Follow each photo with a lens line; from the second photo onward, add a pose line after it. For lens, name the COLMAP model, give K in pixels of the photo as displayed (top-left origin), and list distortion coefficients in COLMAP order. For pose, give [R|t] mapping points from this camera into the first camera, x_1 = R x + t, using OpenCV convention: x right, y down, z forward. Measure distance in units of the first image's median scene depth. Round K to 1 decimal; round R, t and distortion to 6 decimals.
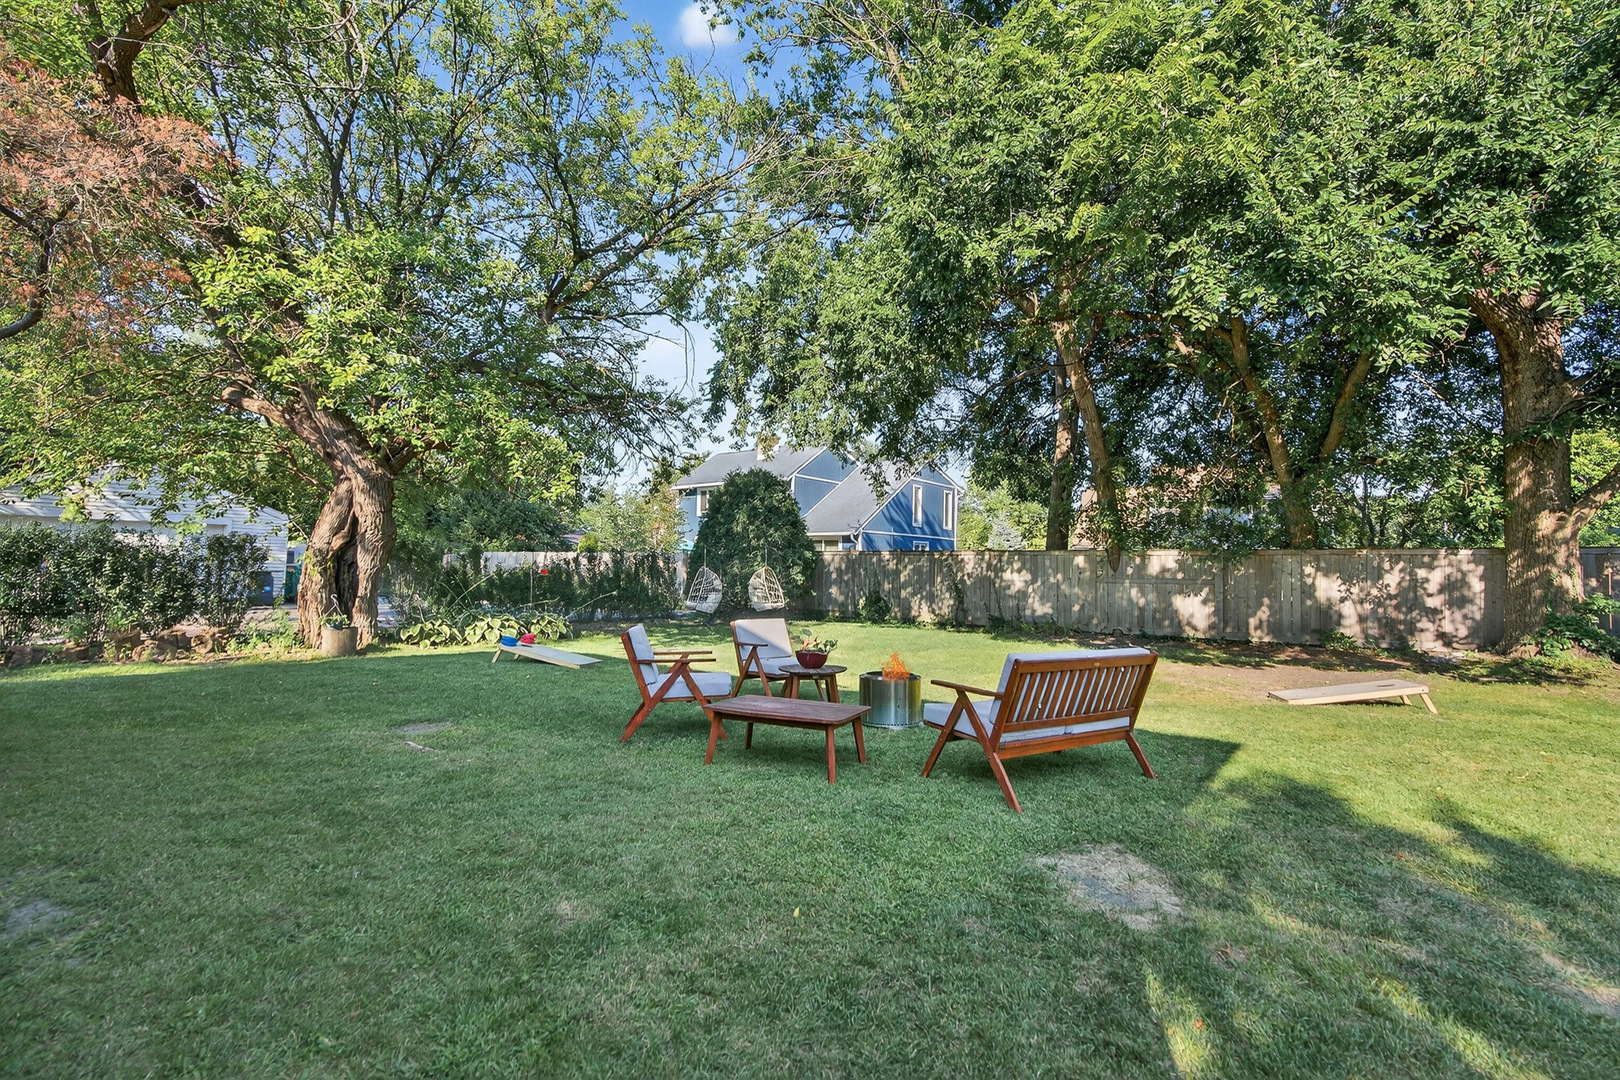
lens RADIAL K [[721.4, 0, 811.2], [0, 721.4, 539.5], [0, 0, 1]] dist [-0.002109, 0.001253]
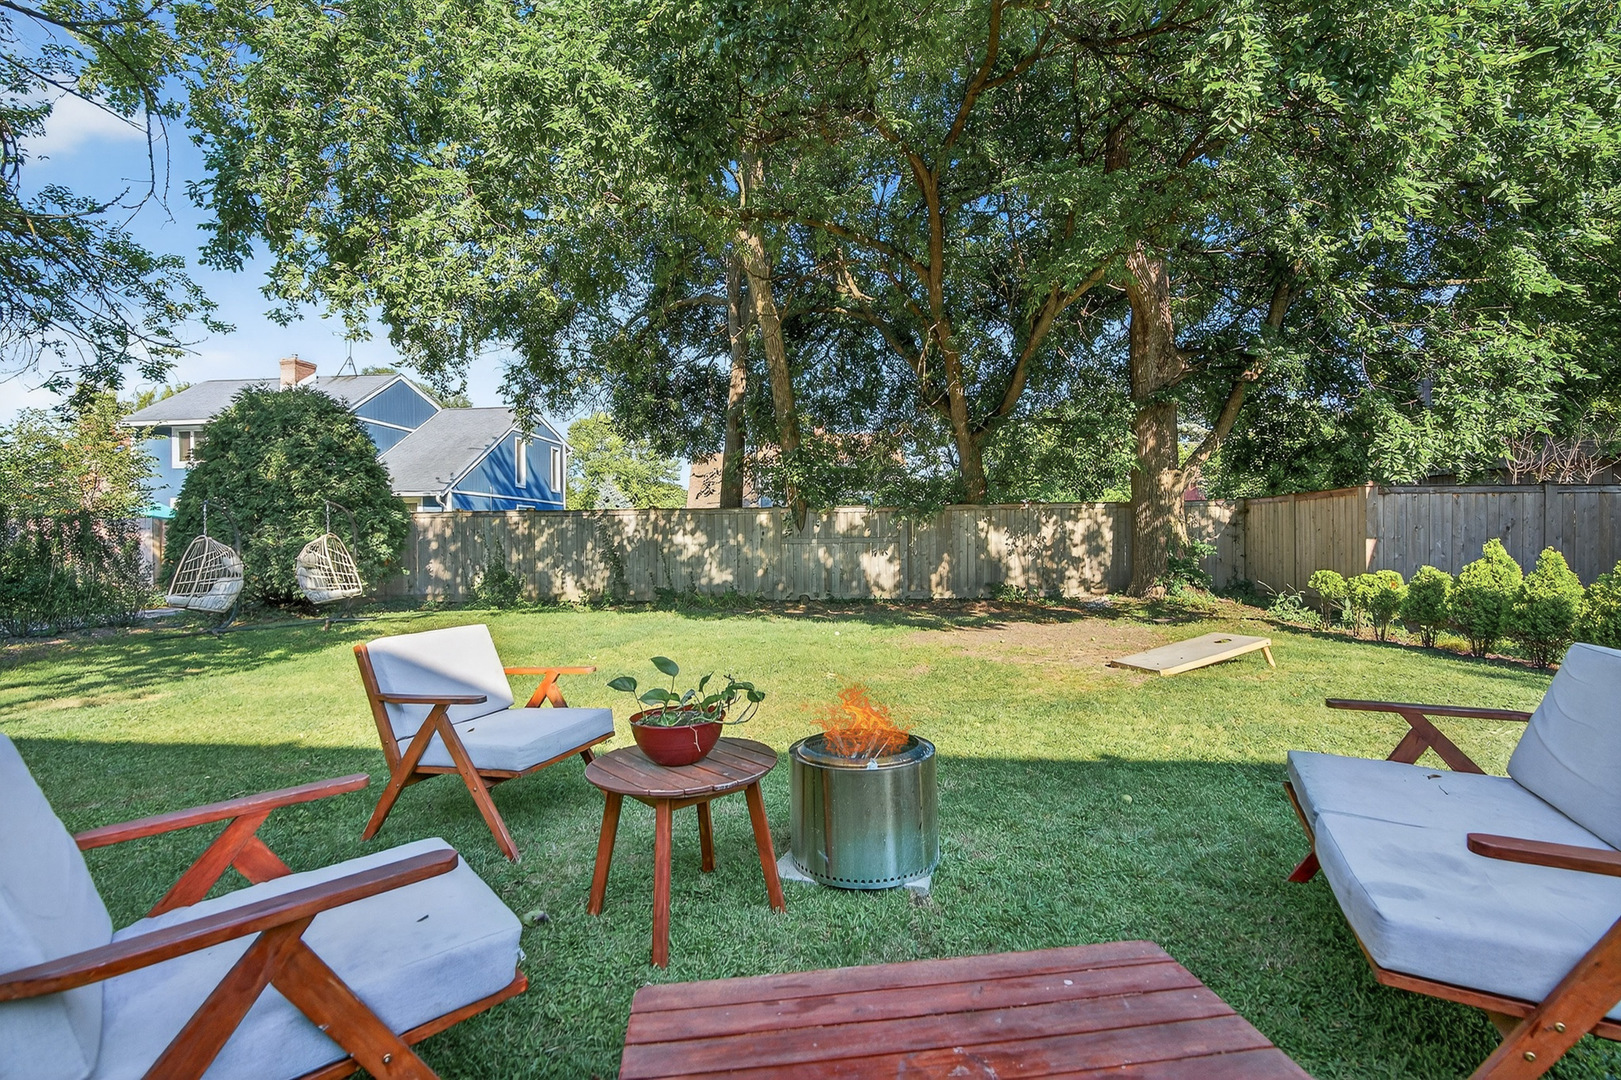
lens RADIAL K [[721.8, 0, 811.9], [0, 721.8, 544.6], [0, 0, 1]] dist [-0.002109, 0.001253]
pose [[0.841096, -0.027196, 0.540201, -0.049939], [0.001147, 0.998823, 0.048498, 0.017900], [-0.540884, -0.040172, 0.840137, 0.234926]]
